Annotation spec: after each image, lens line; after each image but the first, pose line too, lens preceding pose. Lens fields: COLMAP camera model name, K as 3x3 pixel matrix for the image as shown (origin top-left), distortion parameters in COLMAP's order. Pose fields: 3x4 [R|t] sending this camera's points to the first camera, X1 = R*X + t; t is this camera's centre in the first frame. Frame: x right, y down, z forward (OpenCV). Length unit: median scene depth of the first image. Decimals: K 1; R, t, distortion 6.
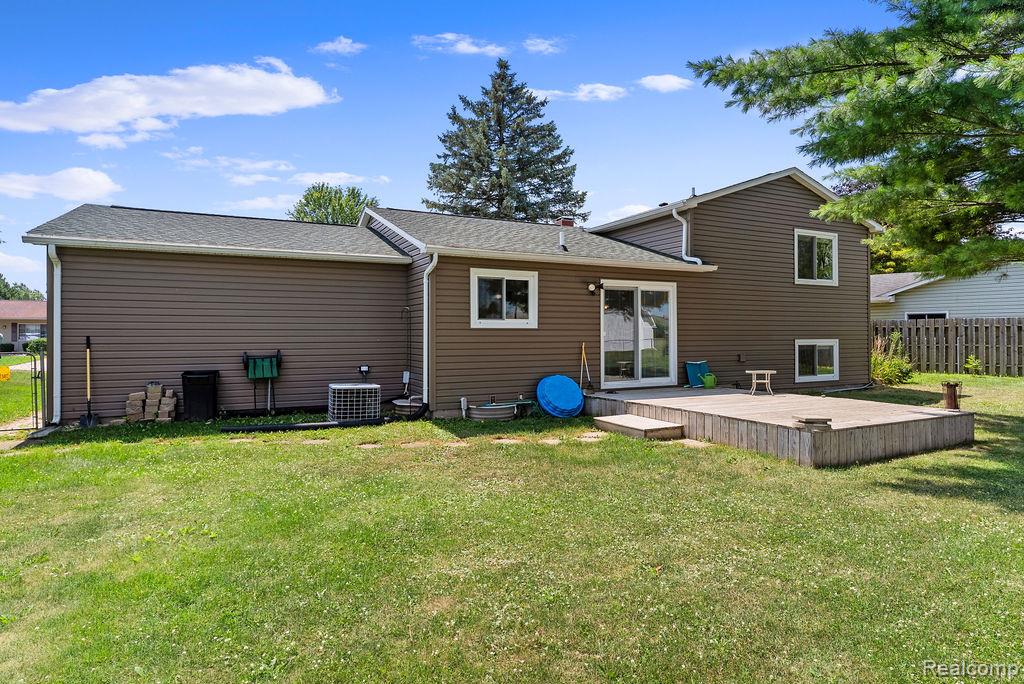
lens RADIAL K [[588.7, 0, 512.0], [0, 588.7, 342.0], [0, 0, 1]] dist [-0.001914, -0.000071]
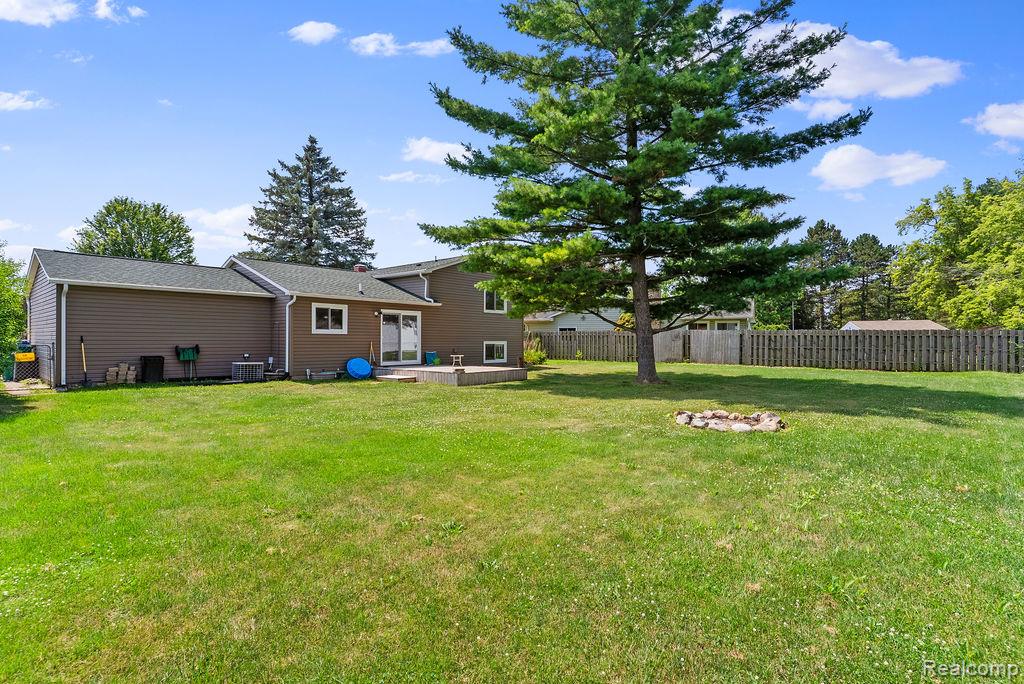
lens RADIAL K [[516.8, 0, 509.9], [0, 516.8, 334.2], [0, 0, 1]] dist [0.002533, 0.000986]
pose [[0.927650, 0.011276, 0.373282, -0.073719], [-0.003122, 0.999743, -0.022443, 0.010525], [-0.373439, 0.019654, 0.927447, -0.607092]]
